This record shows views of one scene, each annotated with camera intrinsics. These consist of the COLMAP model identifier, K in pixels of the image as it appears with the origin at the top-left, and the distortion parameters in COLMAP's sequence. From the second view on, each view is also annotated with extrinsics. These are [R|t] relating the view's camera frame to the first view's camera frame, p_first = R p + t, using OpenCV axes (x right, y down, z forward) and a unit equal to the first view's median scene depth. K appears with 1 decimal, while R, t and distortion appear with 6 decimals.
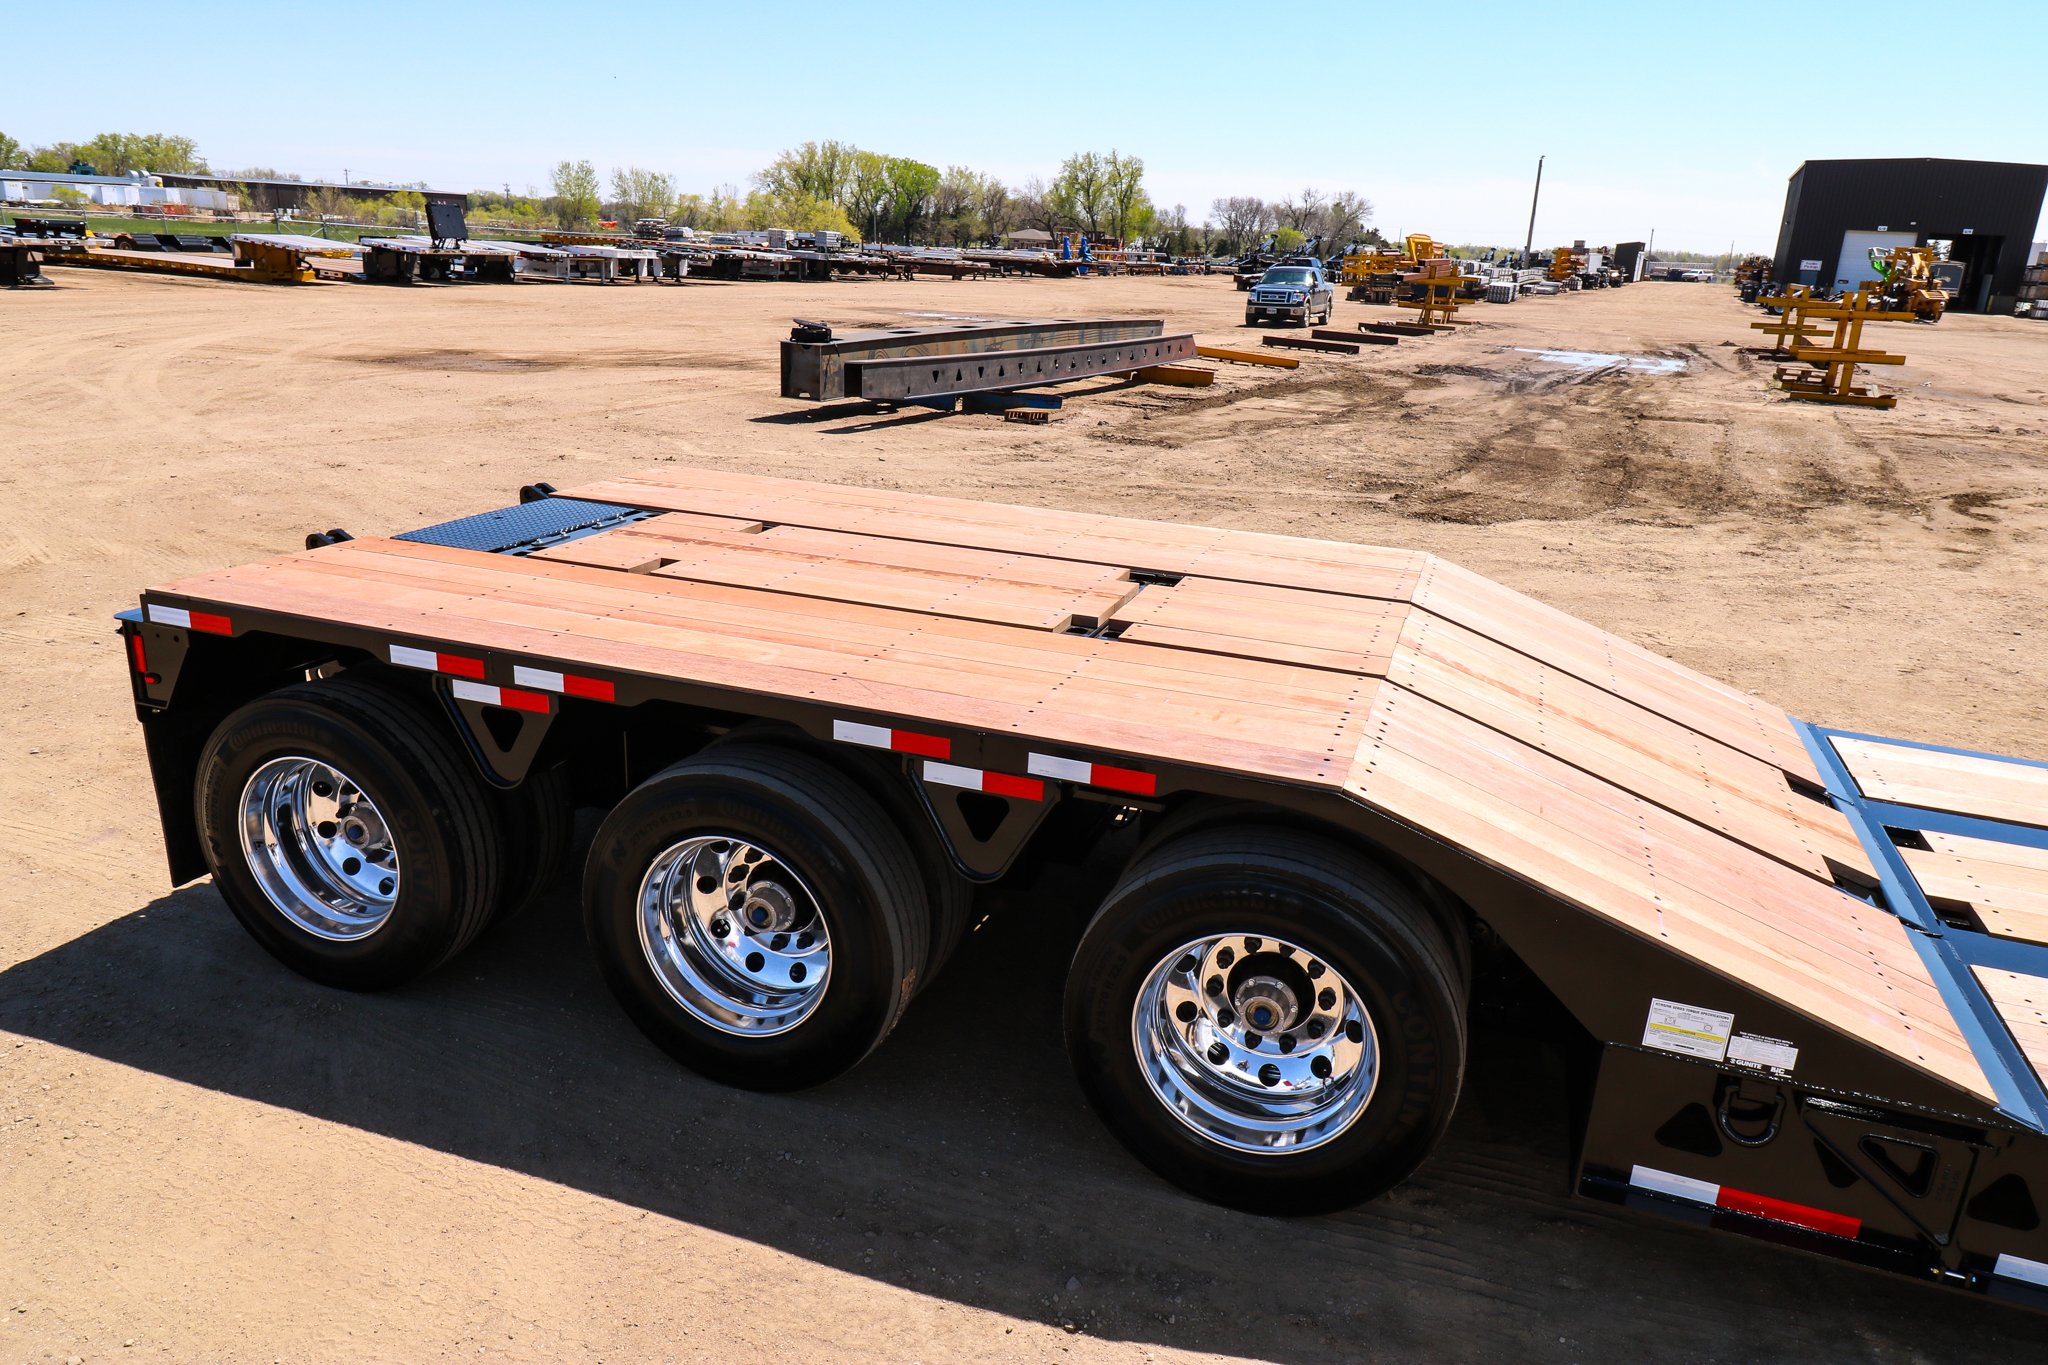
lens RADIAL K [[1376.9, 0, 1024.0], [0, 1376.9, 682.5], [0, 0, 1]] dist [0.019789, -0.018882]
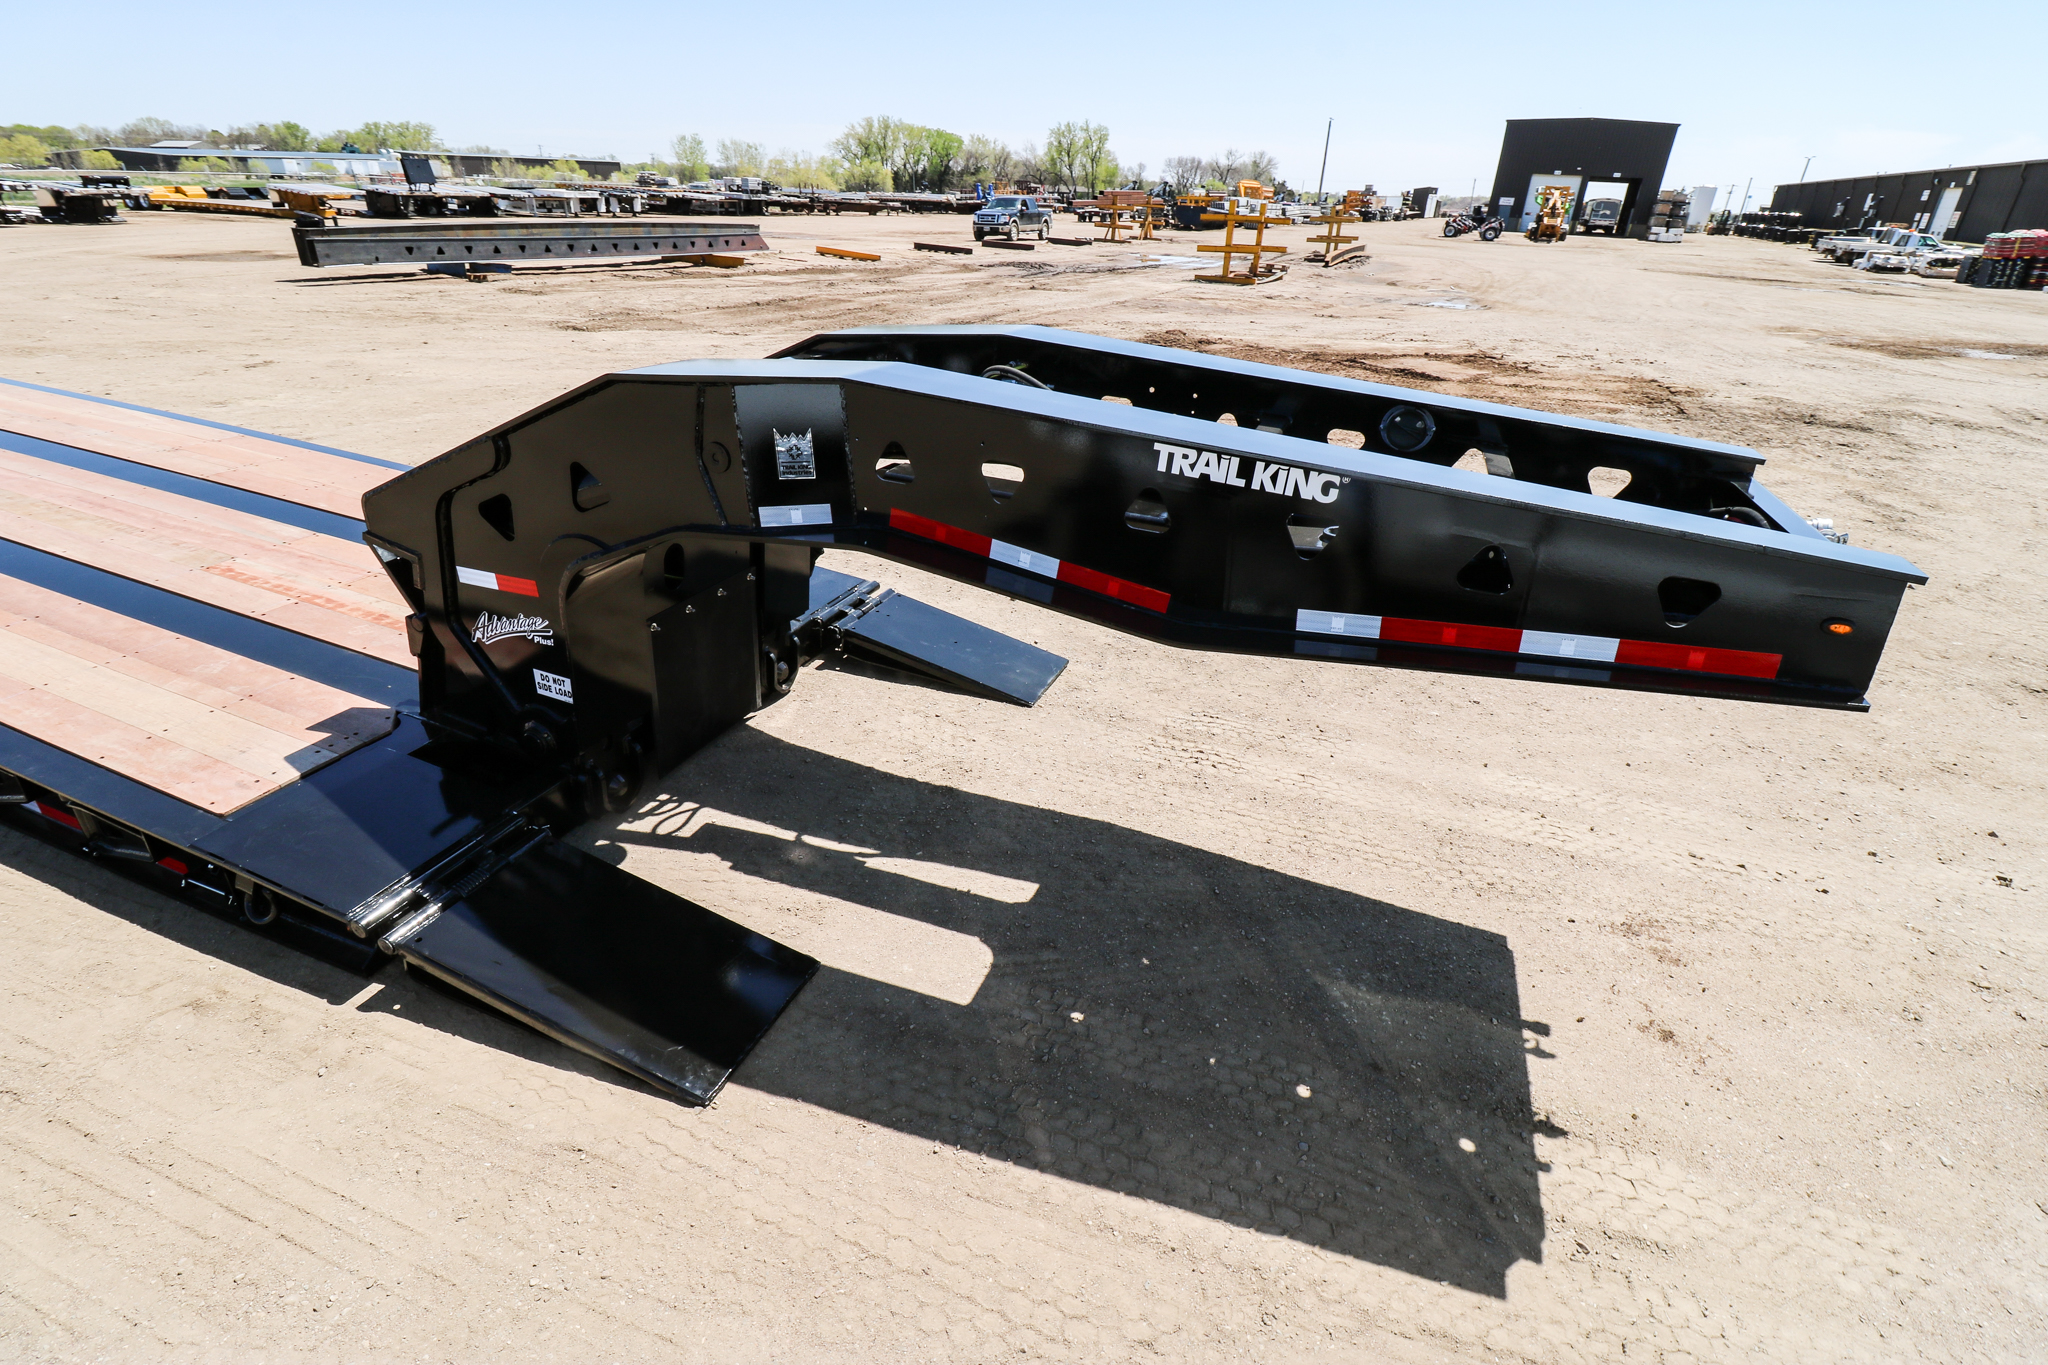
lens RADIAL K [[942.3, 0, 1035.8], [0, 942.3, 690.5], [0, 0, 1]] dist [0.001491, -0.013455]
pose [[0.999415, 0.007493, -0.033381, 0.171604], [-0.001605, 0.984919, 0.173006, 0.020502], [0.034174, -0.172852, 0.984355, -0.024010]]
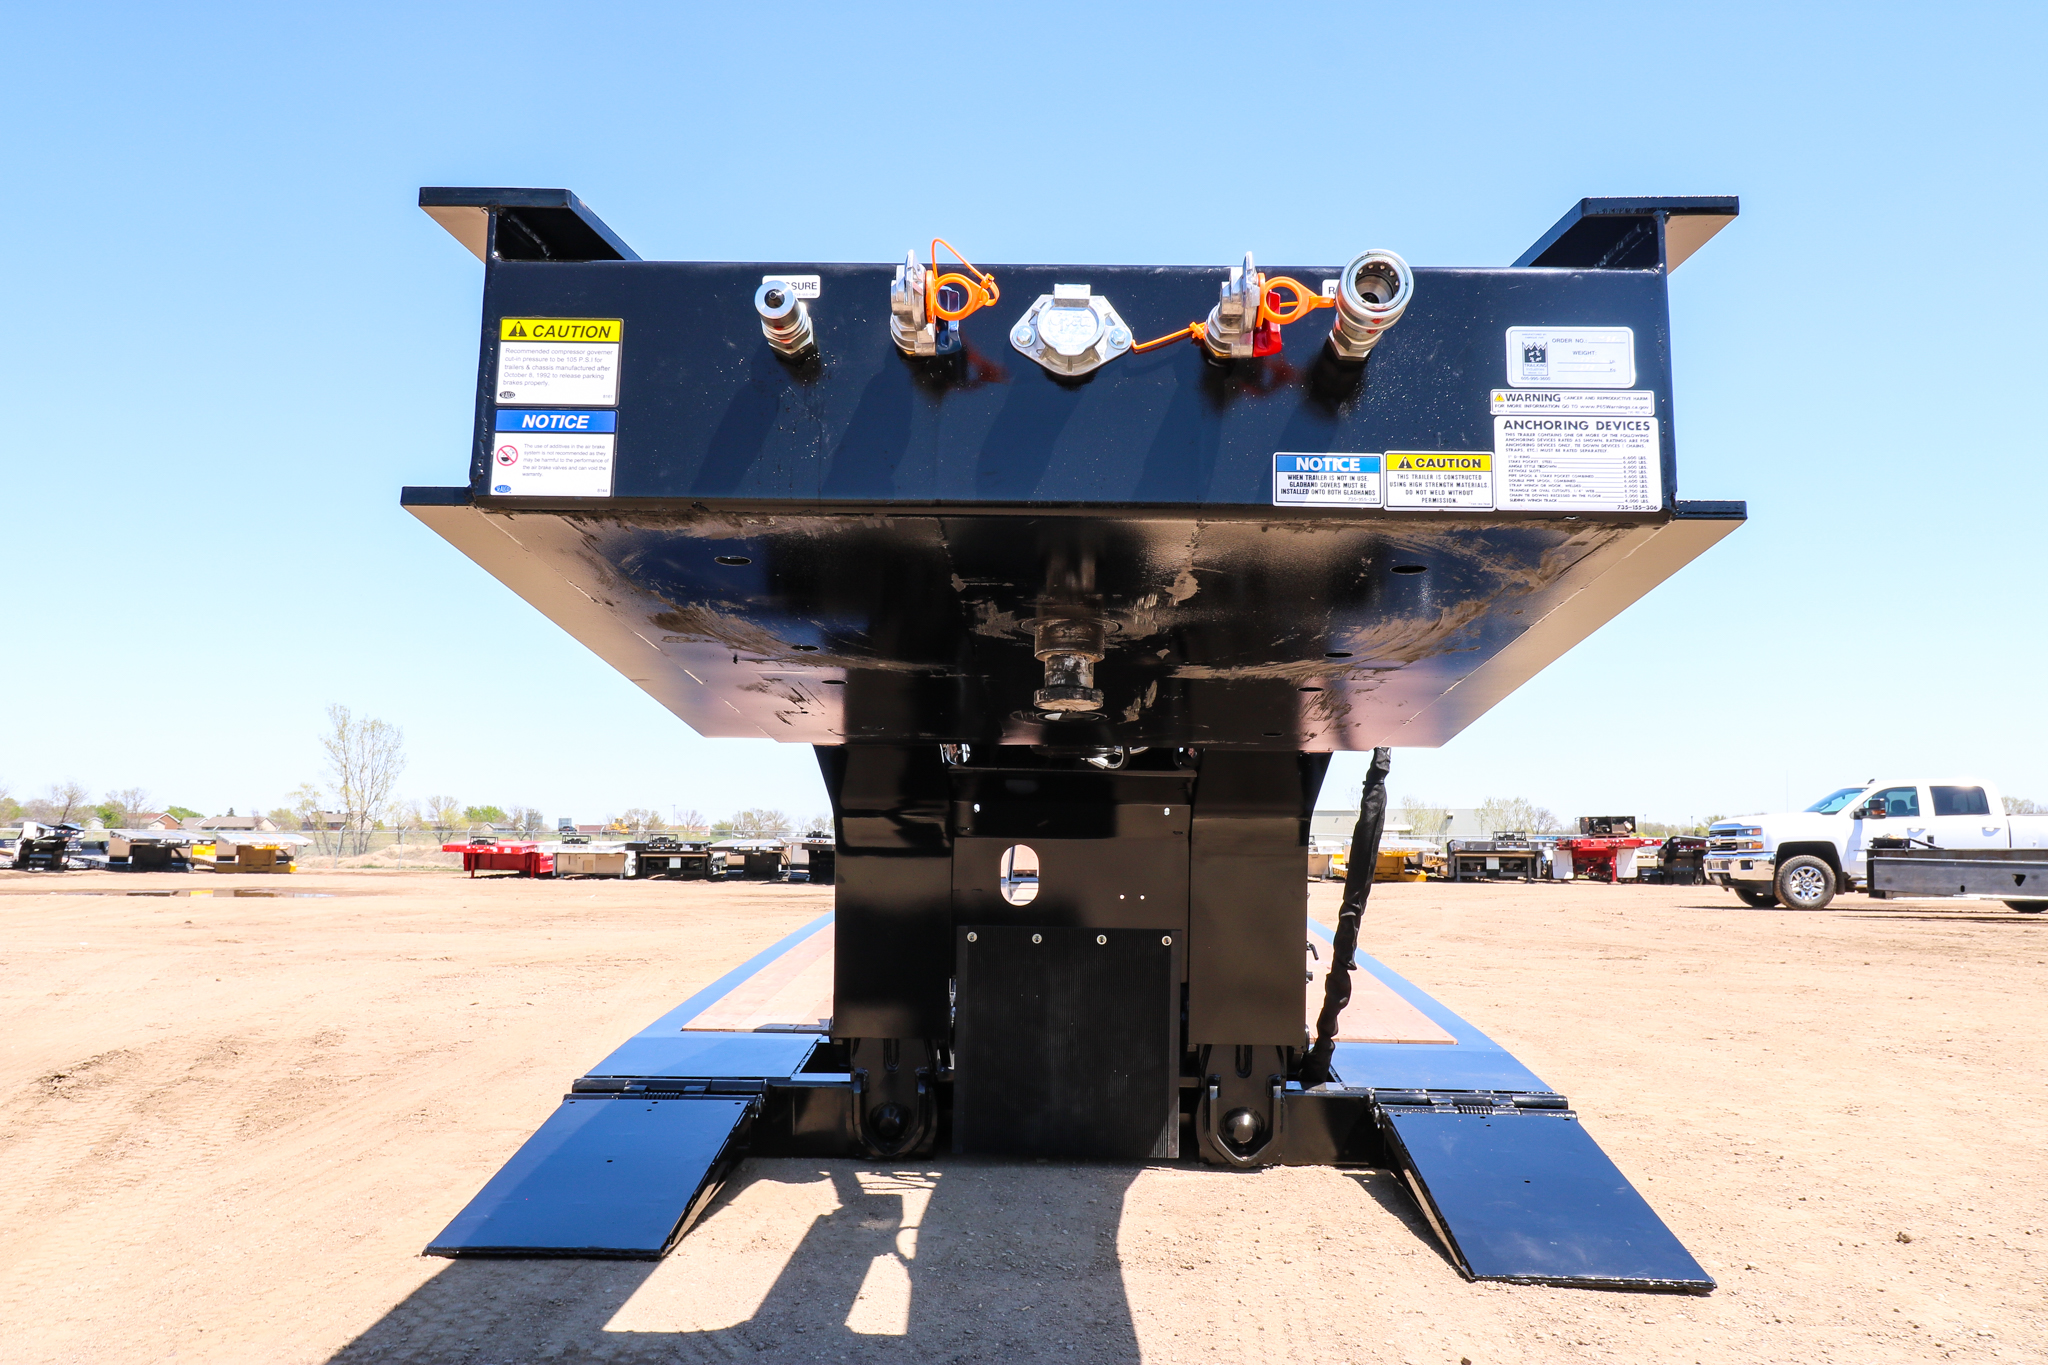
lens RADIAL K [[1588.0, 0, 1033.1], [0, 1588.0, 702.5], [0, 0, 1]] dist [-0.002352, -0.007558]
pose [[0.289116, -0.134403, -0.947812, 0.215214], [-0.285465, 0.932945, -0.219372, 0.030234], [0.913740, 0.333991, 0.231362, 0.007219]]
